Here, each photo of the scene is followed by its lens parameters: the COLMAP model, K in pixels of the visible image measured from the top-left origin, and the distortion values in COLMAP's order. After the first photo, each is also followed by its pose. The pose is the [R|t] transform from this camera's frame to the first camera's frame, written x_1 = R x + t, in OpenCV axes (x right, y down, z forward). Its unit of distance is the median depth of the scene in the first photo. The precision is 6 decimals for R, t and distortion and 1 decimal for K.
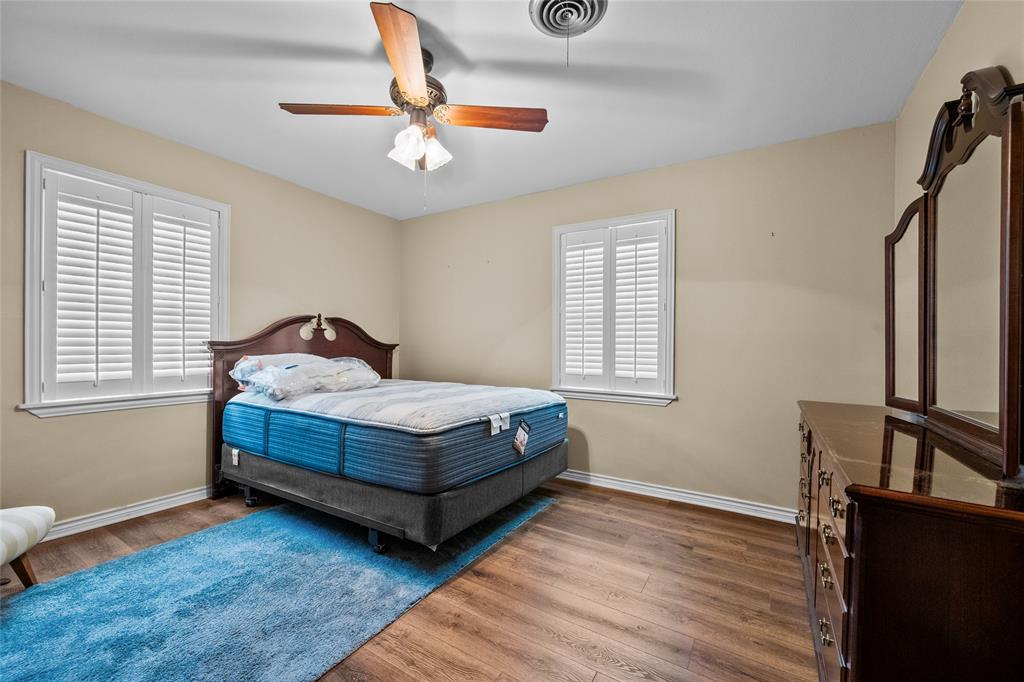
lens RADIAL K [[402.5, 0, 517.3], [0, 402.5, 344.1], [0, 0, 1]] dist [-0.001171, 0.000010]
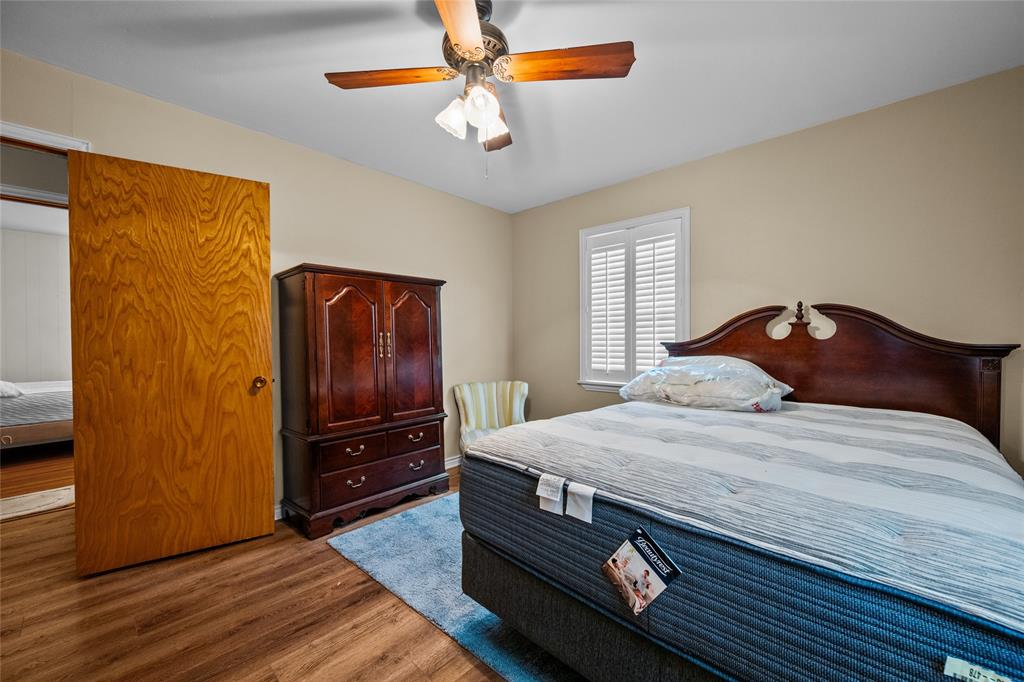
lens RADIAL K [[402.5, 0, 517.3], [0, 402.5, 344.1], [0, 0, 1]] dist [-0.001171, 0.000010]
pose [[-0.203618, -0.005564, -0.979035, 0.437869], [0.002396, 0.999978, -0.006181, 0.003918], [0.979047, -0.003604, -0.203601, 0.973307]]
